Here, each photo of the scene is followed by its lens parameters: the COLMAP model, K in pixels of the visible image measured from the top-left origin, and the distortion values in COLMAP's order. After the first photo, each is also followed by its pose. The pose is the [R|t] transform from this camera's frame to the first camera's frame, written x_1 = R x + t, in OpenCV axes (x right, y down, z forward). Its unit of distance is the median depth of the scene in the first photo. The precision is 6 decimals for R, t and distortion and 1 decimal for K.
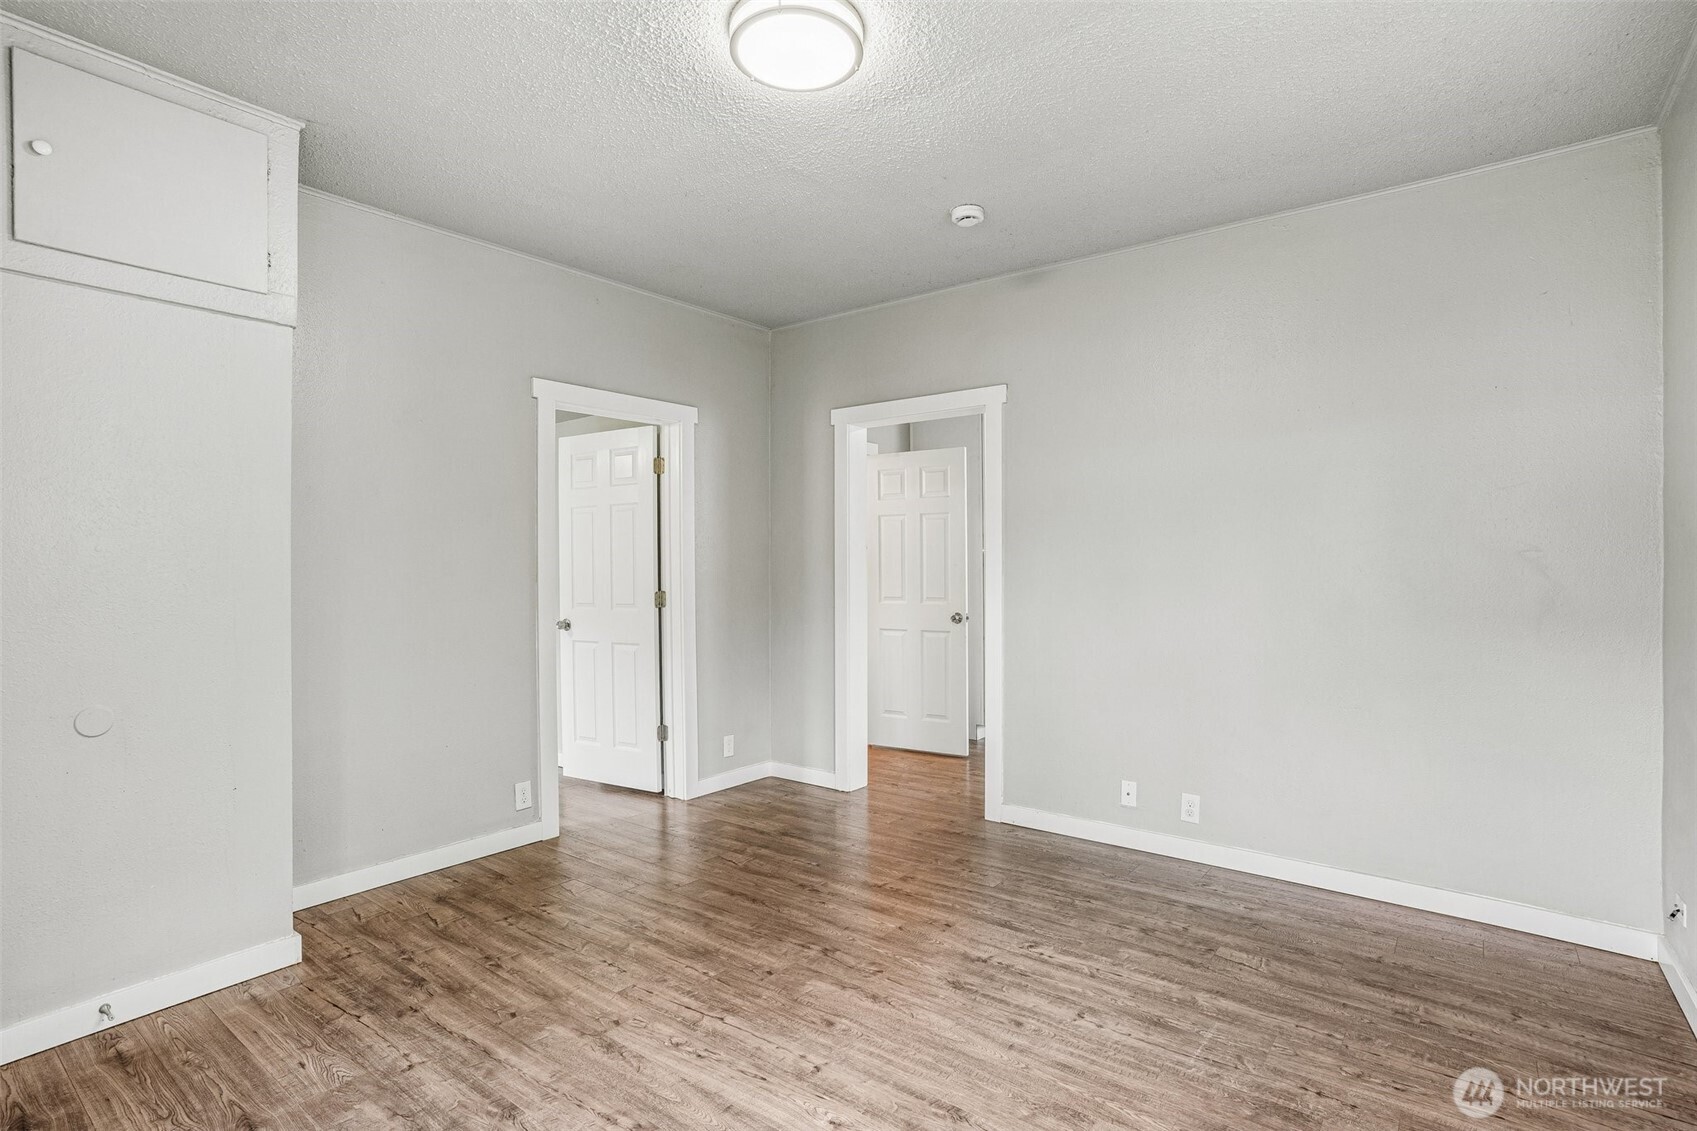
lens RADIAL K [[836.7, 0, 861.4], [0, 836.7, 571.2], [0, 0, 1]] dist [-0.047136, 0.018159]
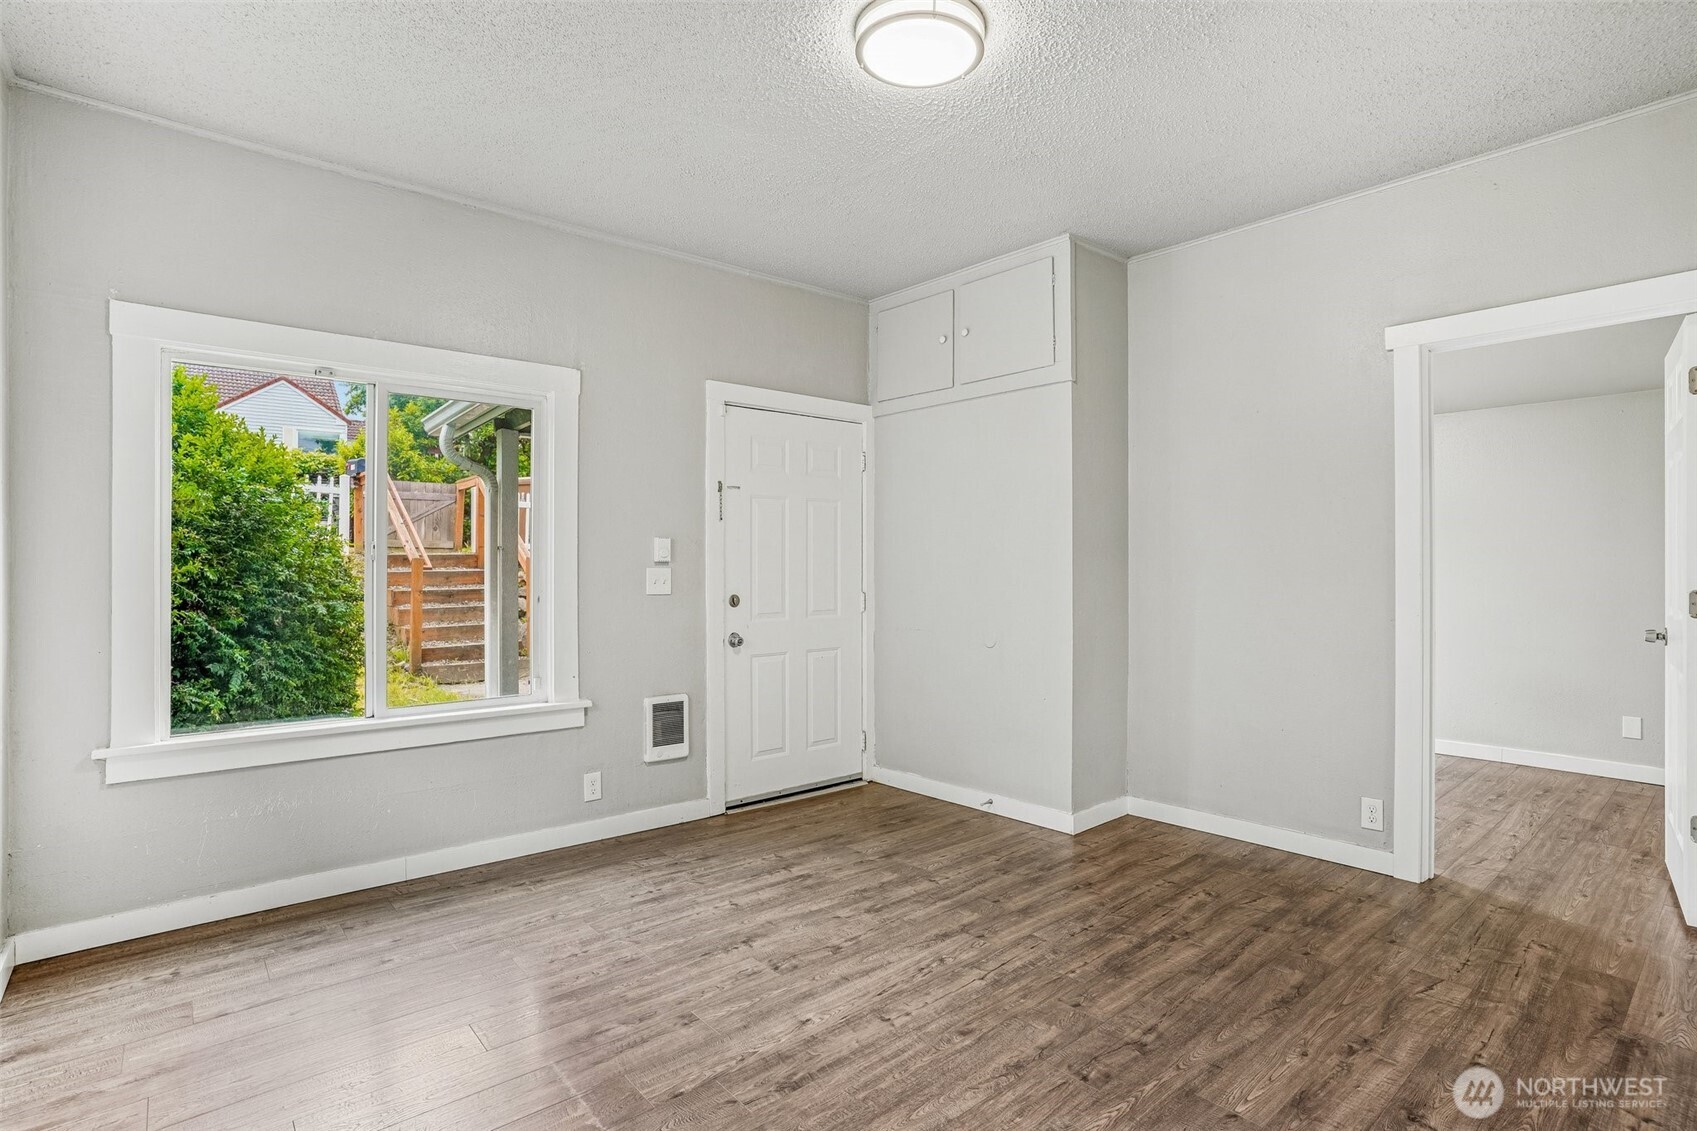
lens RADIAL K [[836.7, 0, 852.9], [0, 836.7, 553.3], [0, 0, 1]] dist [-0.047136, 0.018159]
pose [[-0.208473, -0.007302, -0.978001, 0.834634], [0.001266, 0.999969, -0.007736, 0.003881], [0.978027, -0.002851, -0.208457, 0.976857]]
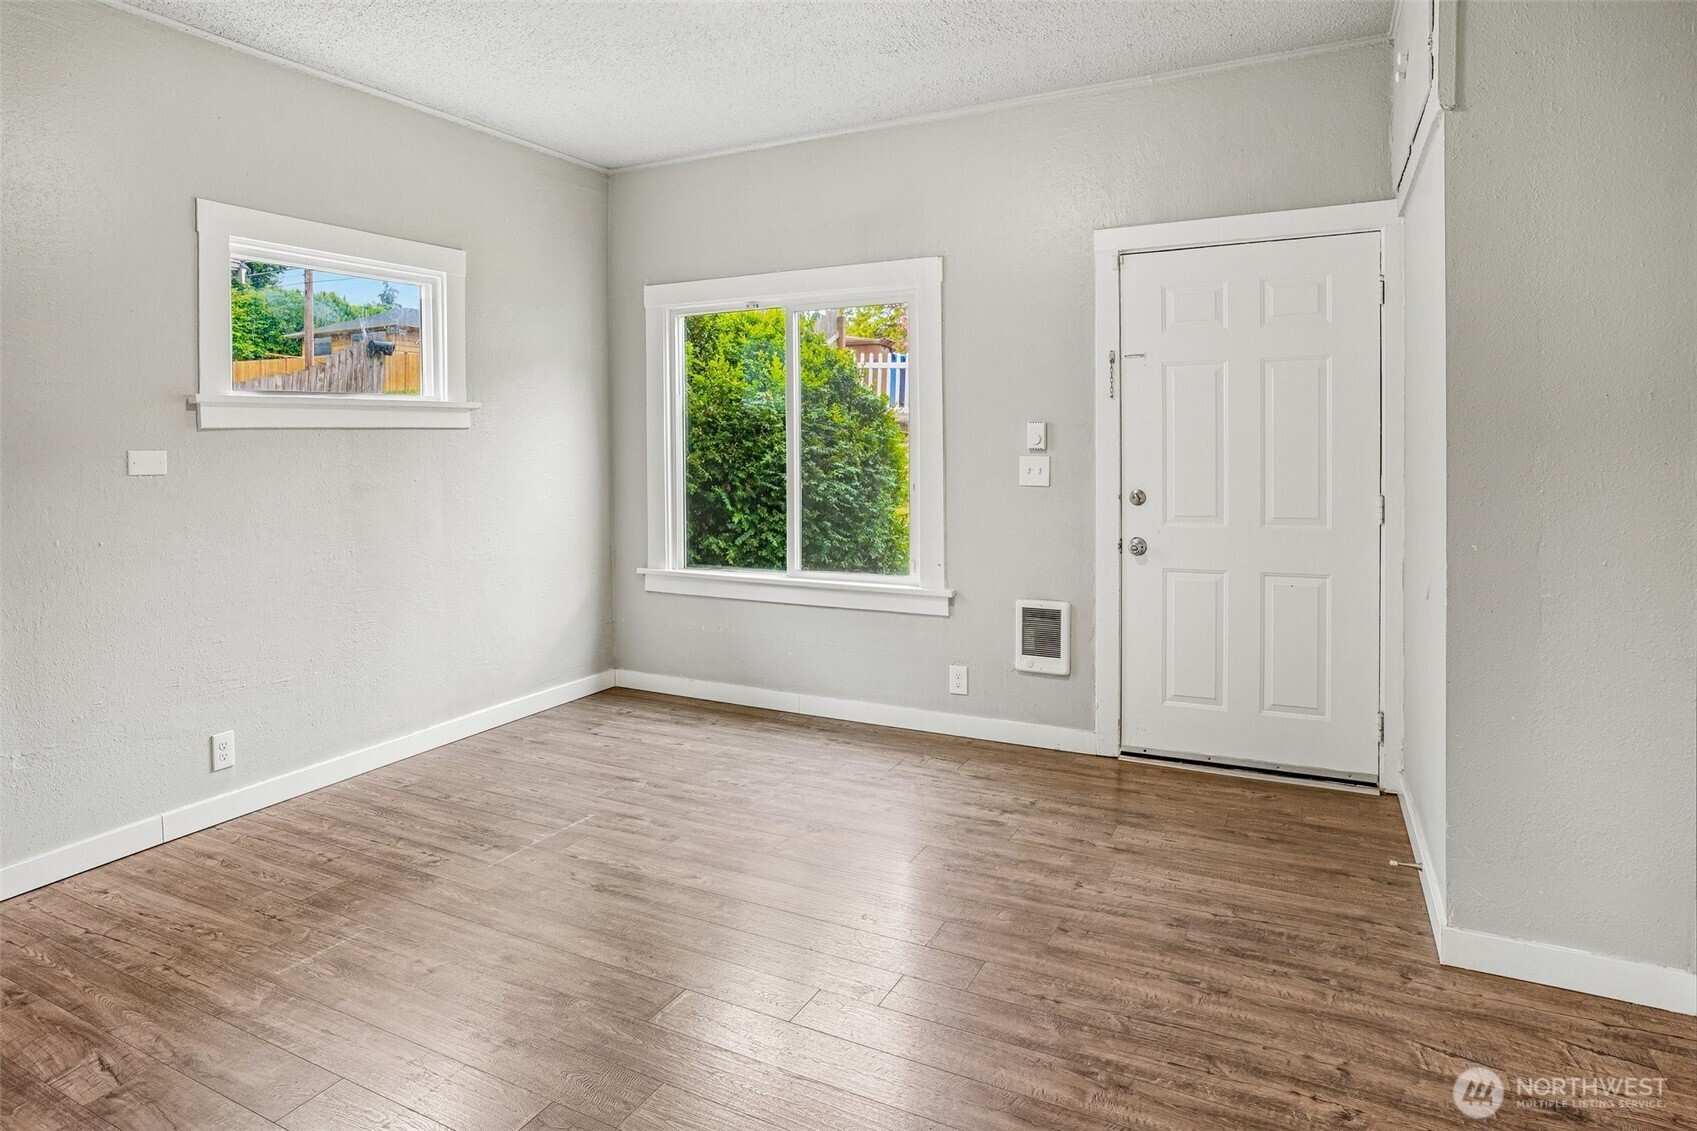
lens RADIAL K [[1008.6, 0, 754.3], [0, 1008.6, 458.9], [0, 0, 1]] dist [-0.041920, 0.021134]
pose [[-0.991981, 0.016679, -0.125285, 0.045926], [0.015132, 0.999797, 0.013292, -0.005922], [0.125481, 0.011290, -0.992032, 1.908482]]
